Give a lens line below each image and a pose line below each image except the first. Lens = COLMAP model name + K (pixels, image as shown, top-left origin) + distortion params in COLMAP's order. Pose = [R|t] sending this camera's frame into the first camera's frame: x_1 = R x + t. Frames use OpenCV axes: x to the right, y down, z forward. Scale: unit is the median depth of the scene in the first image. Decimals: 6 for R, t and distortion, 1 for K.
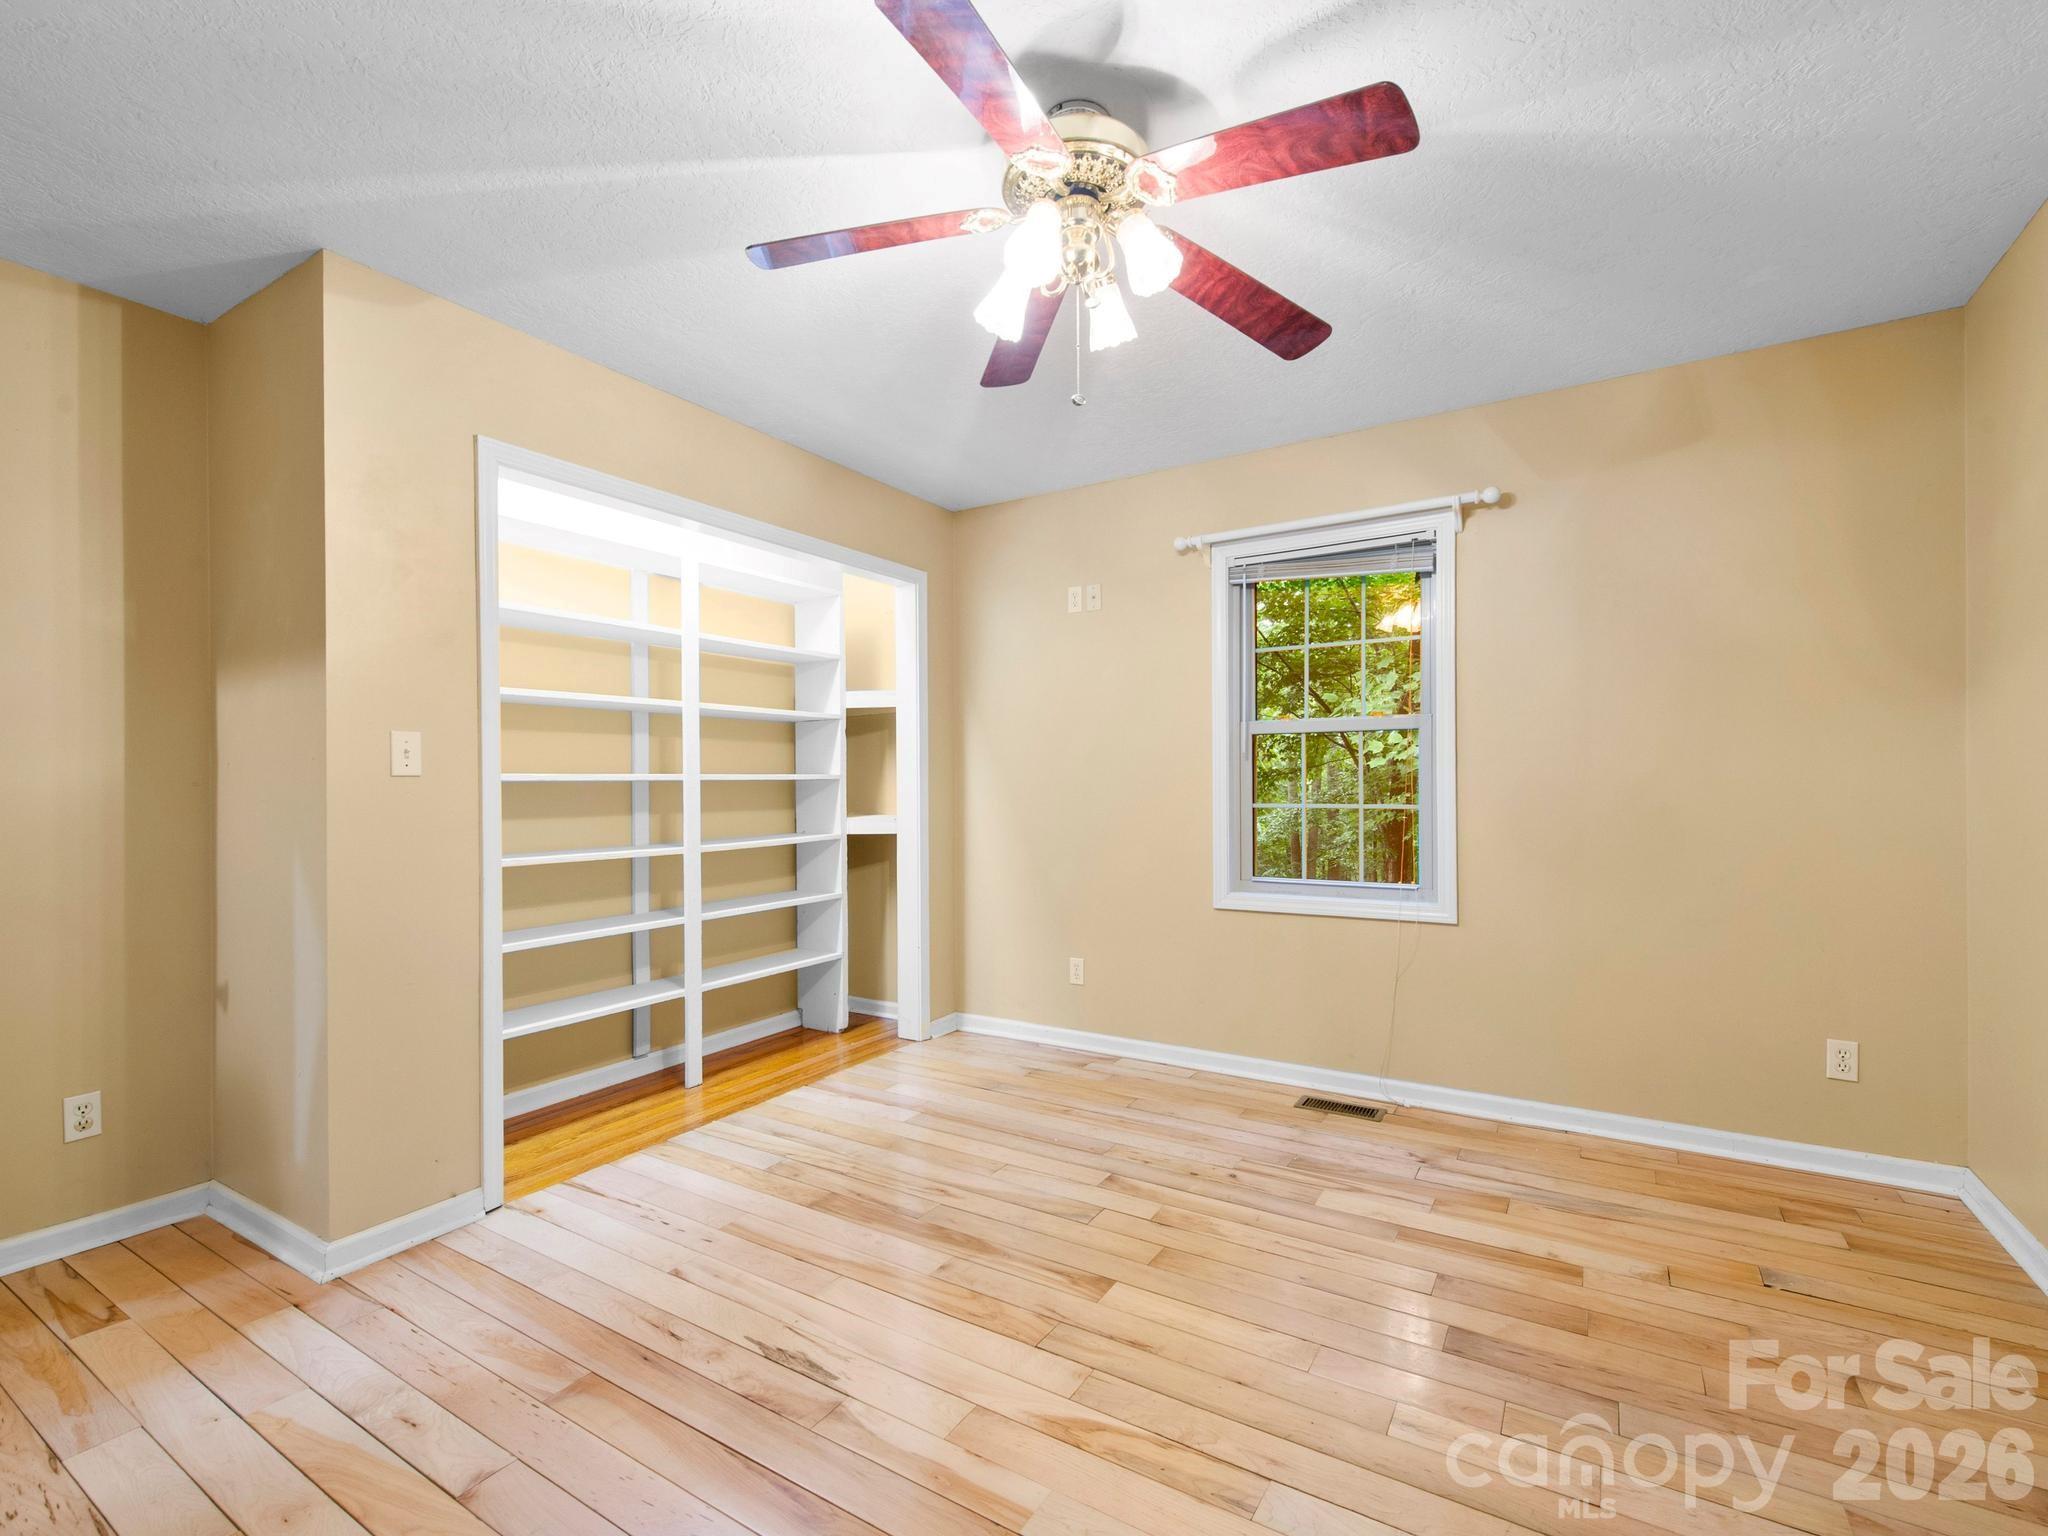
lens RADIAL K [[917.9, 0, 1018.9], [0, 917.9, 786.2], [0, 0, 1]] dist [0.020131, -0.006761]
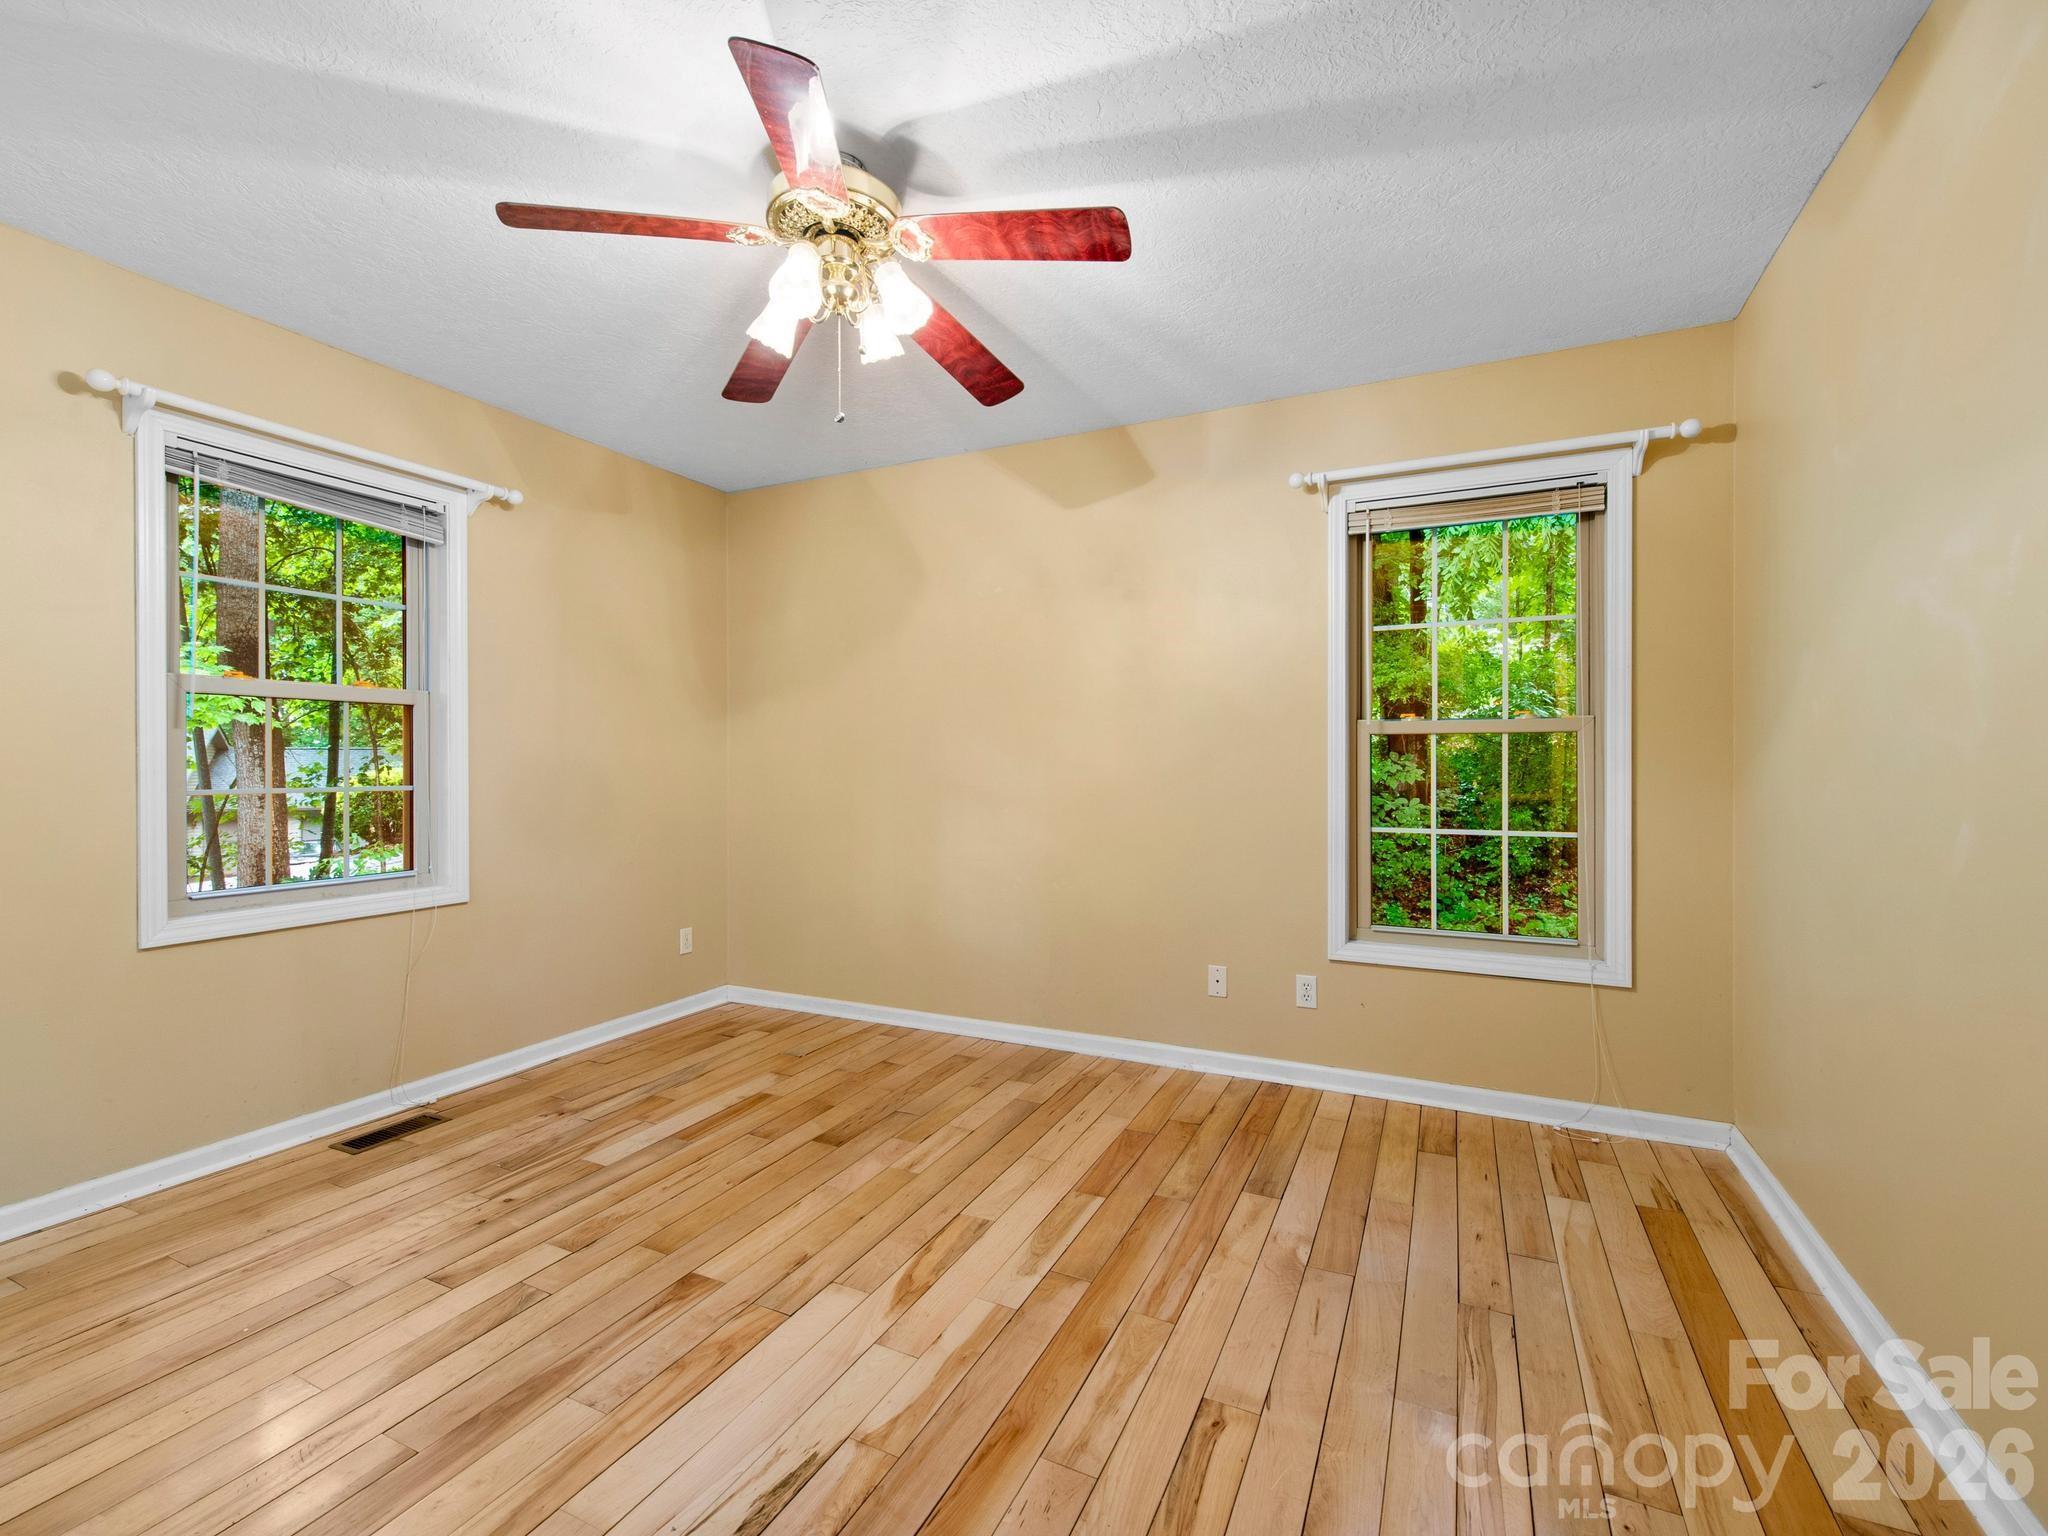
lens RADIAL K [[917.9, 0, 1016.7], [0, 917.9, 764.0], [0, 0, 1]] dist [0.020131, -0.006761]
pose [[-0.110642, 0.006724, 0.993838, -0.691573], [0.002833, 0.999975, -0.006450, 0.006978], [-0.993856, 0.002102, -0.110658, 0.587420]]
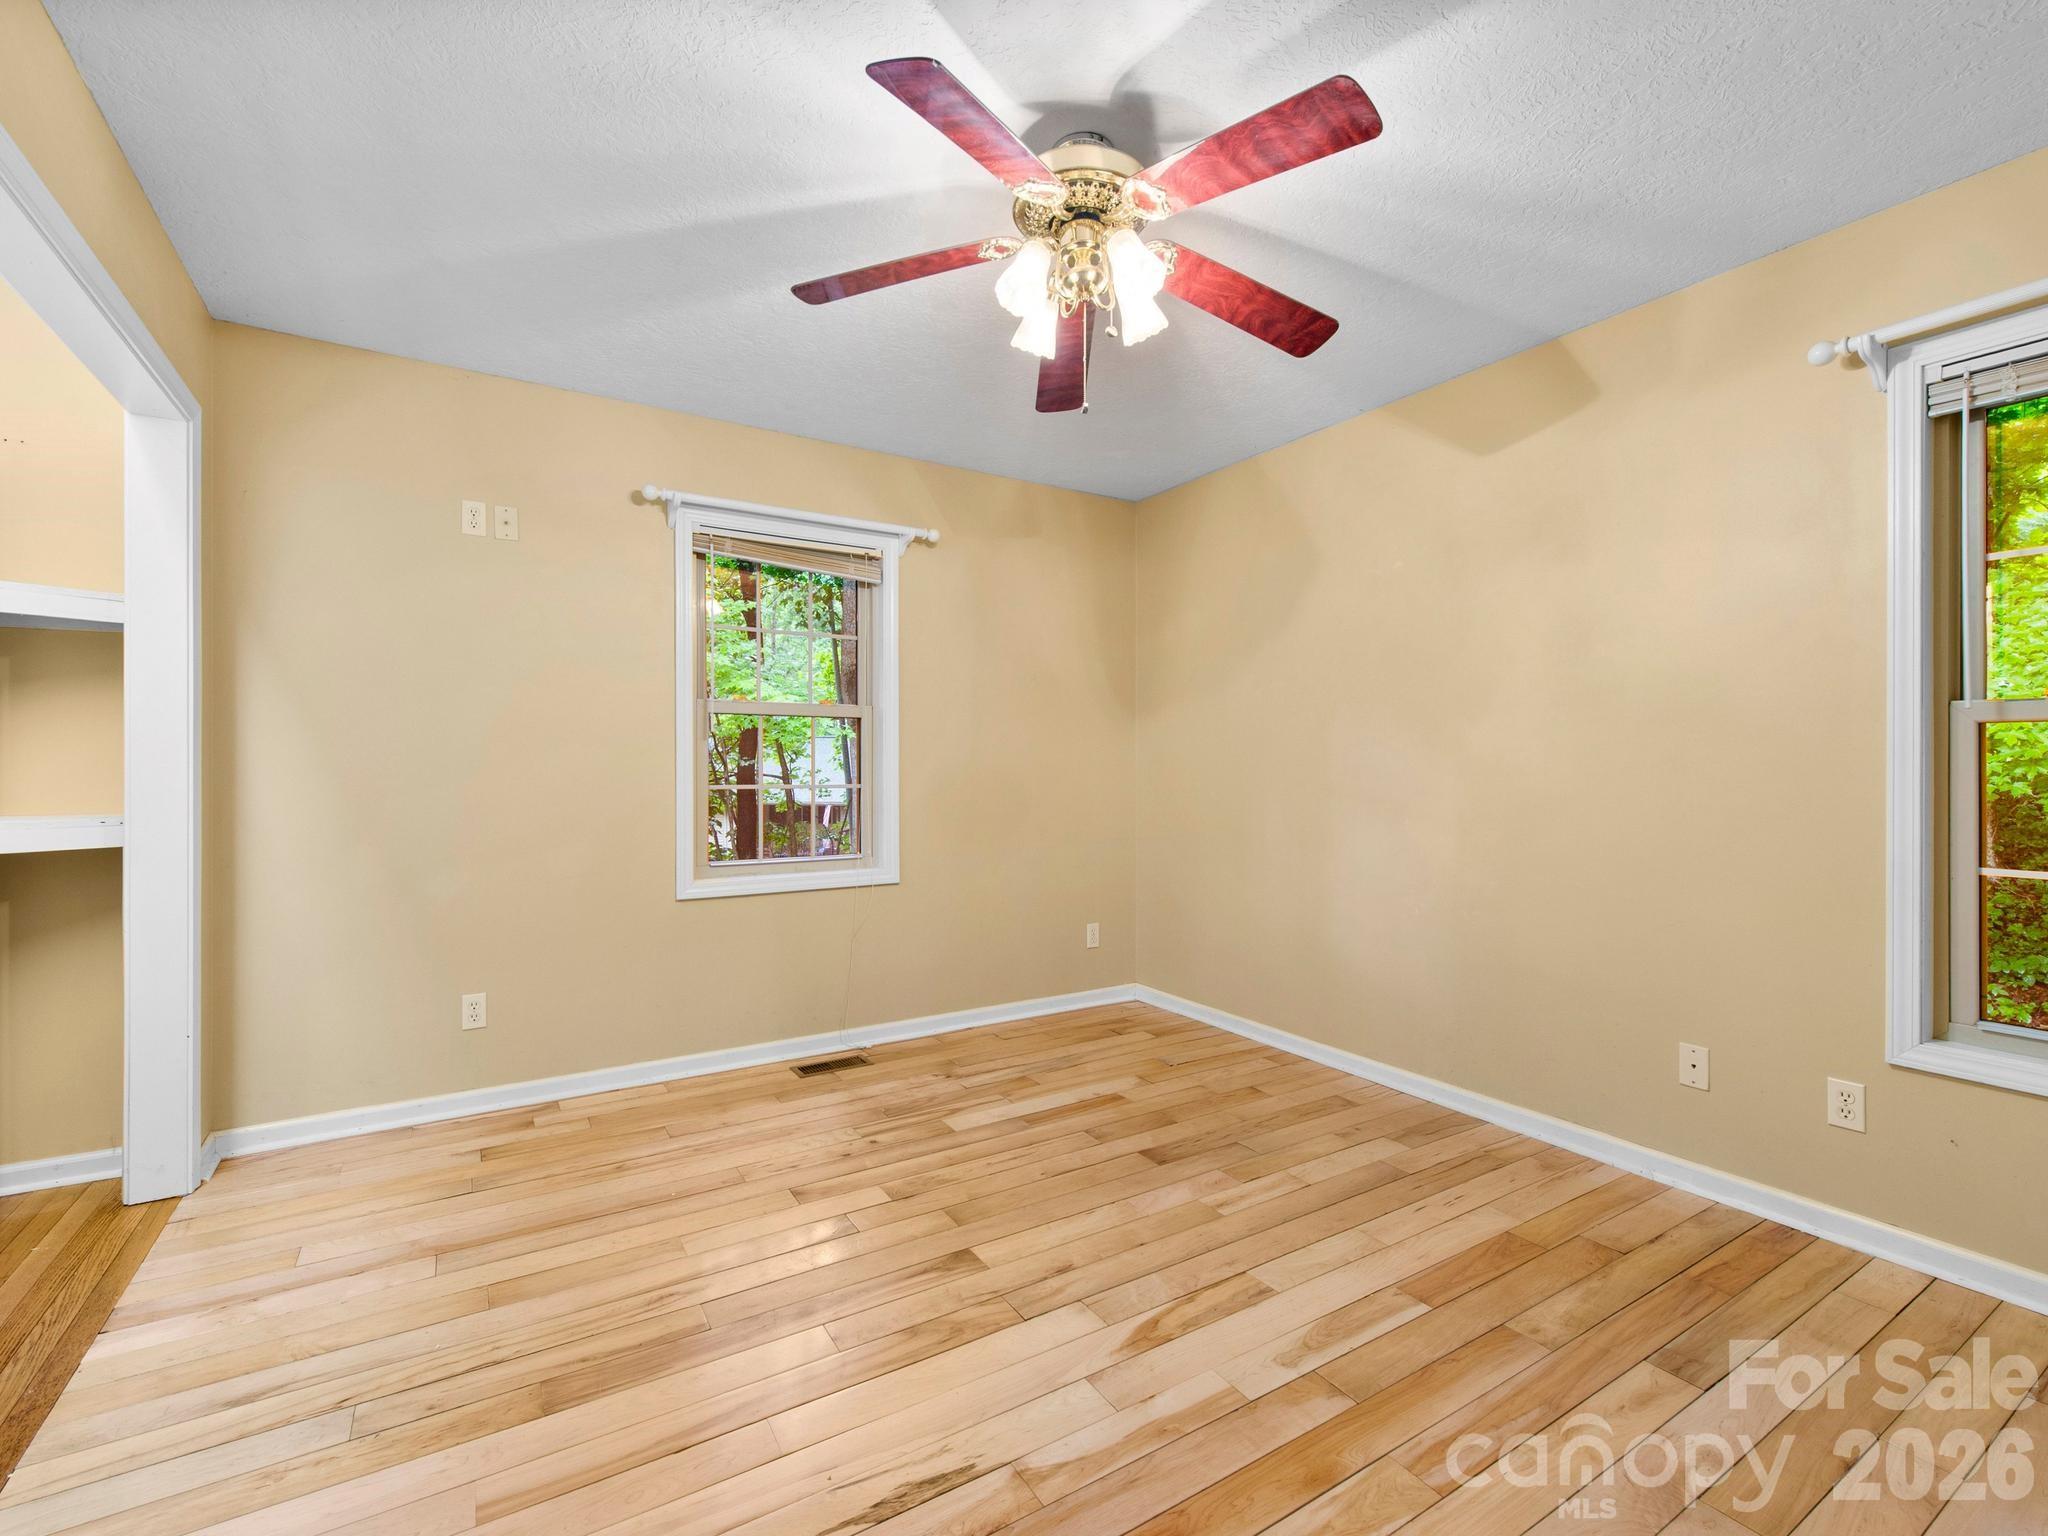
lens RADIAL K [[917.9, 0, 1014.6], [0, 917.9, 768.7], [0, 0, 1]] dist [0.020131, -0.006761]
pose [[0.444541, 0.005527, 0.895741, -0.607042], [-0.003515, 0.999984, -0.004426, 0.006134], [-0.895751, -0.001181, 0.444554, 0.382502]]
